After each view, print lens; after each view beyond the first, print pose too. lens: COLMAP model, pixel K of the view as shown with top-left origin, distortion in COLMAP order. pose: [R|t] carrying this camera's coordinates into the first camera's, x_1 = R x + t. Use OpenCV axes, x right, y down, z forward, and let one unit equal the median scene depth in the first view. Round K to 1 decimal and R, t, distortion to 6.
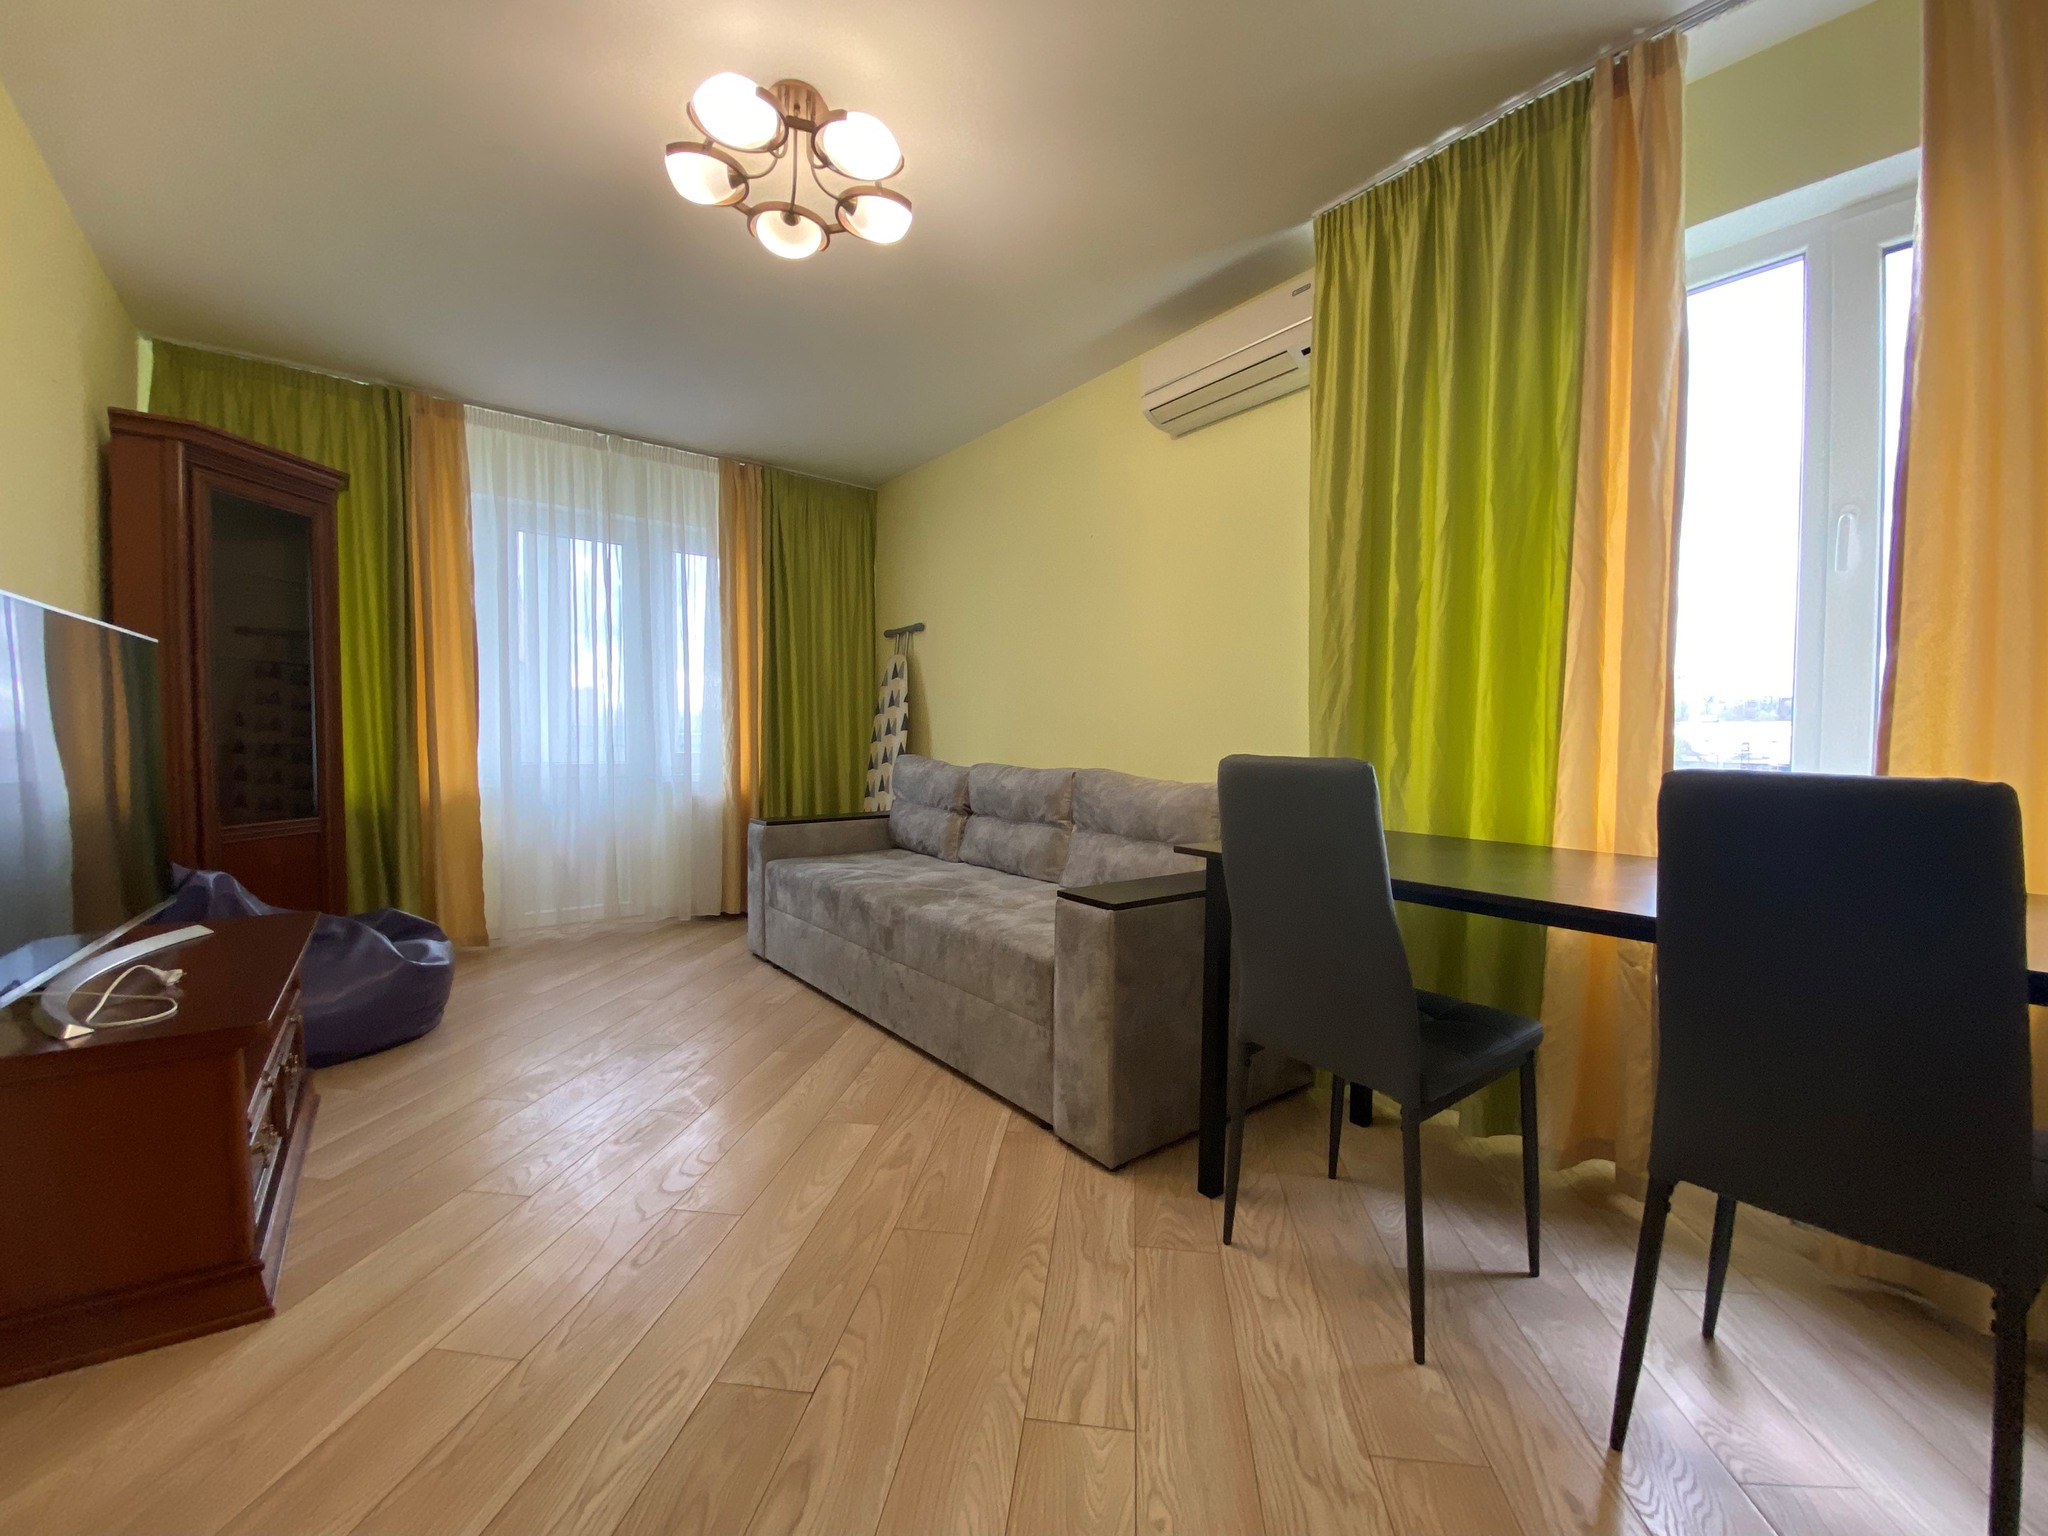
lens RADIAL K [[825.2, 0, 1024.0], [0, 825.2, 768.0], [0, 0, 1]] dist [0.034244, -0.026946]
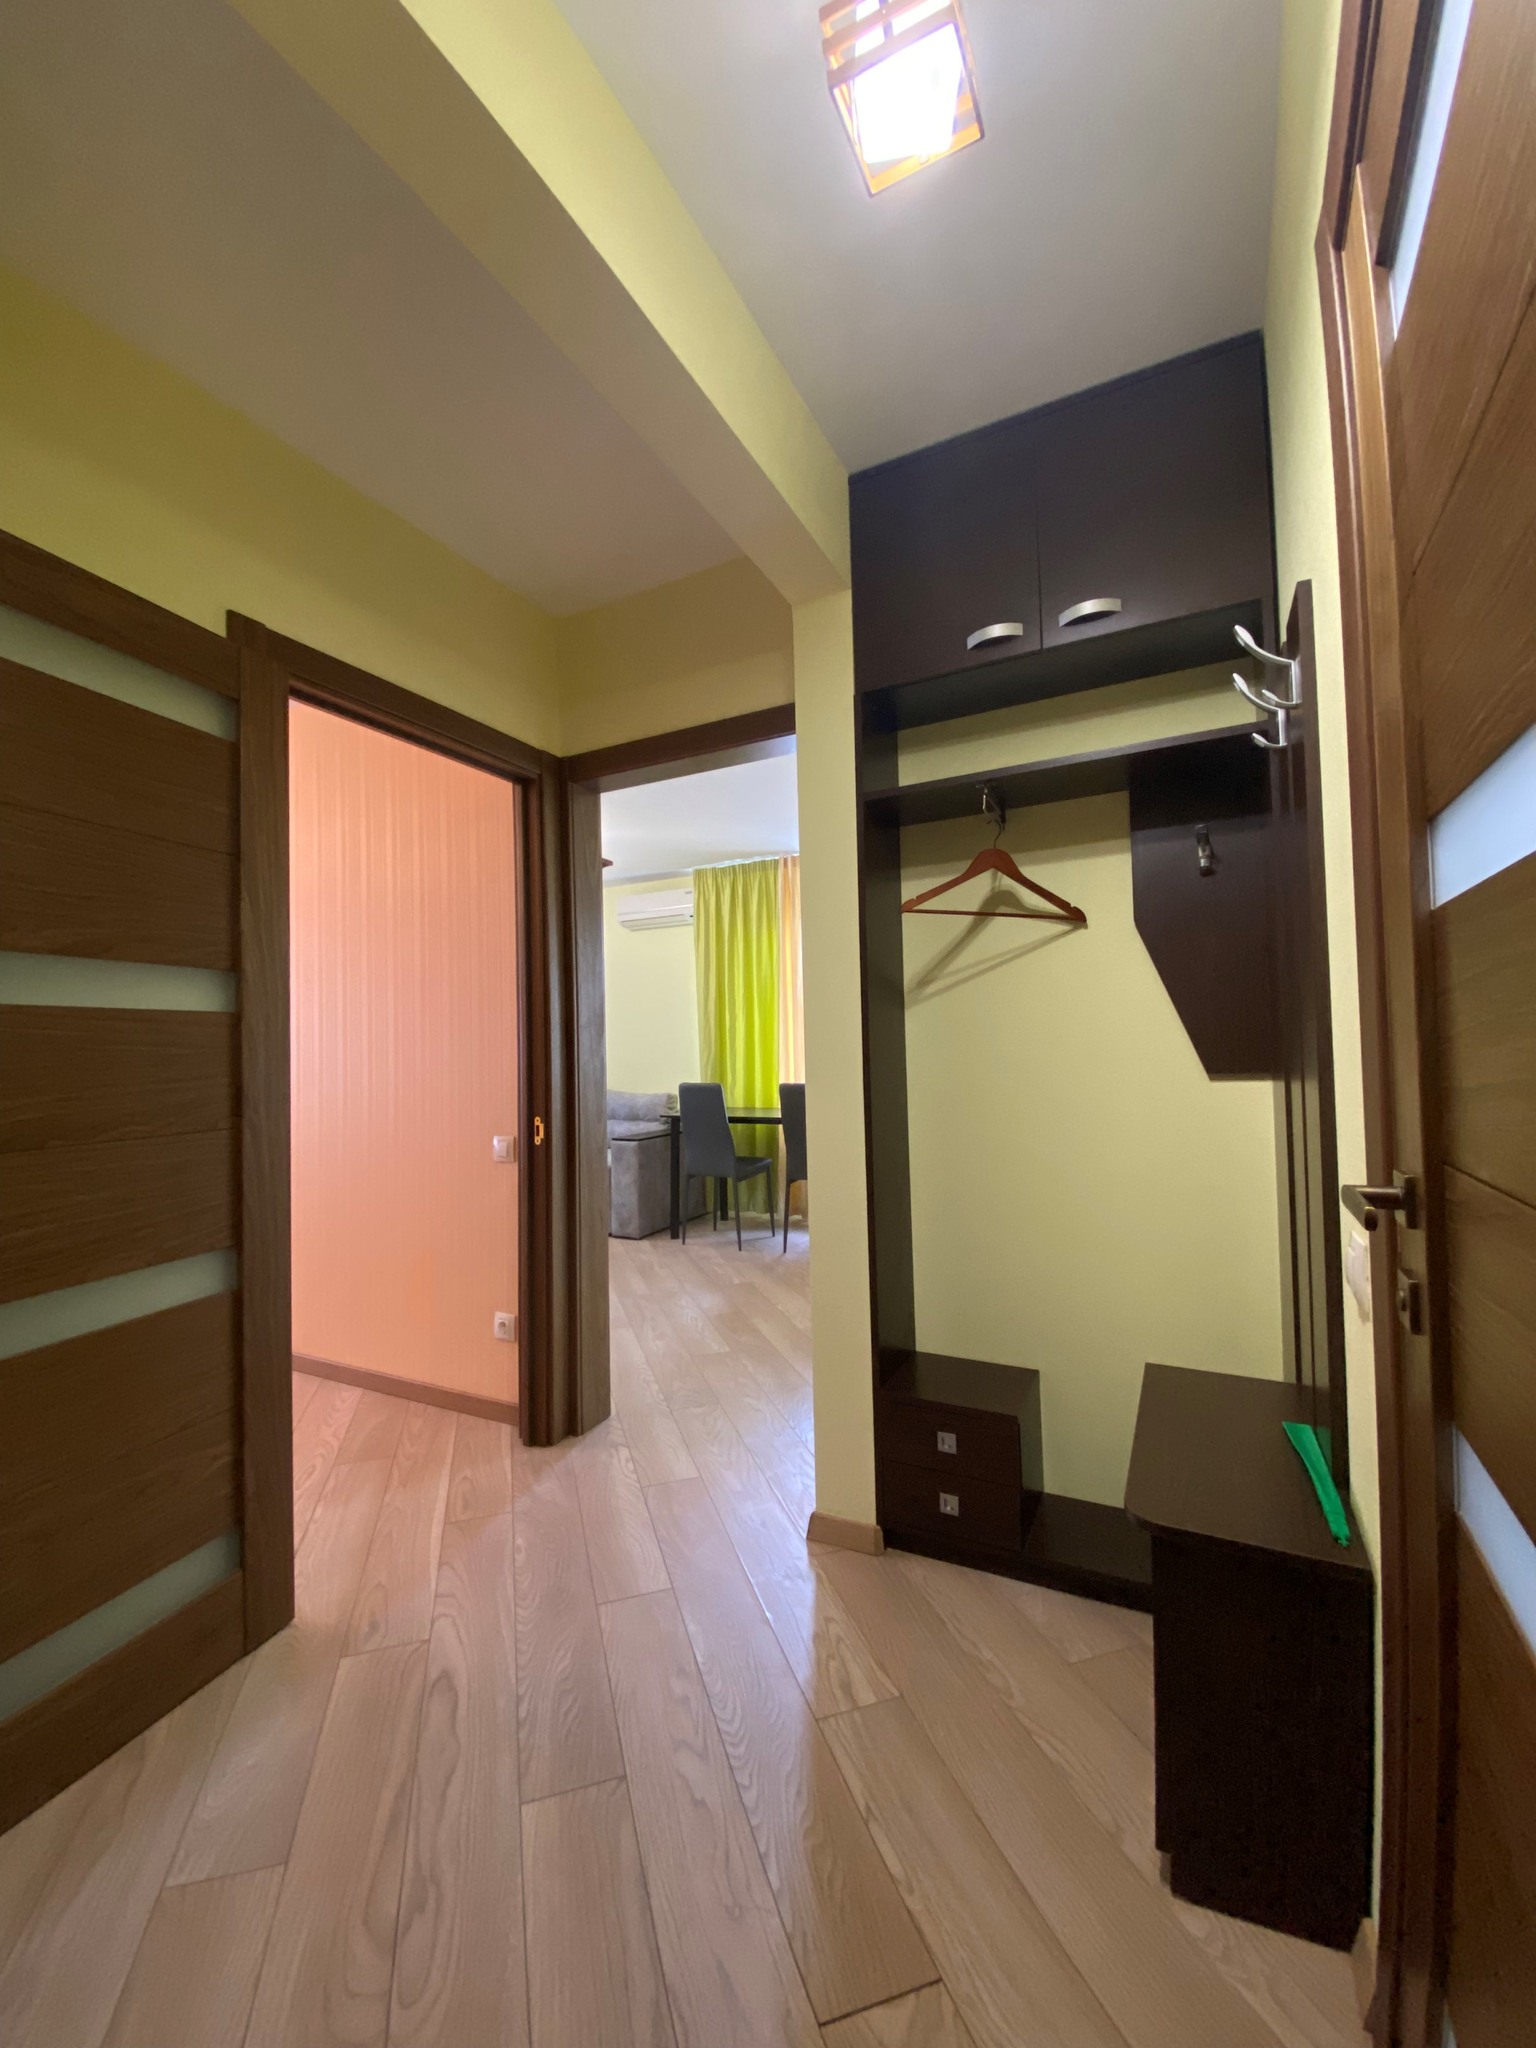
lens RADIAL K [[825.2, 0, 765.2], [0, 825.2, 1020.0], [0, 0, 1]] dist [0.034244, -0.026946]
pose [[0.905608, -0.014678, 0.423861, -0.623131], [0.044927, 0.997098, -0.061460, -0.038872], [-0.421729, 0.074701, 0.903640, -1.579675]]
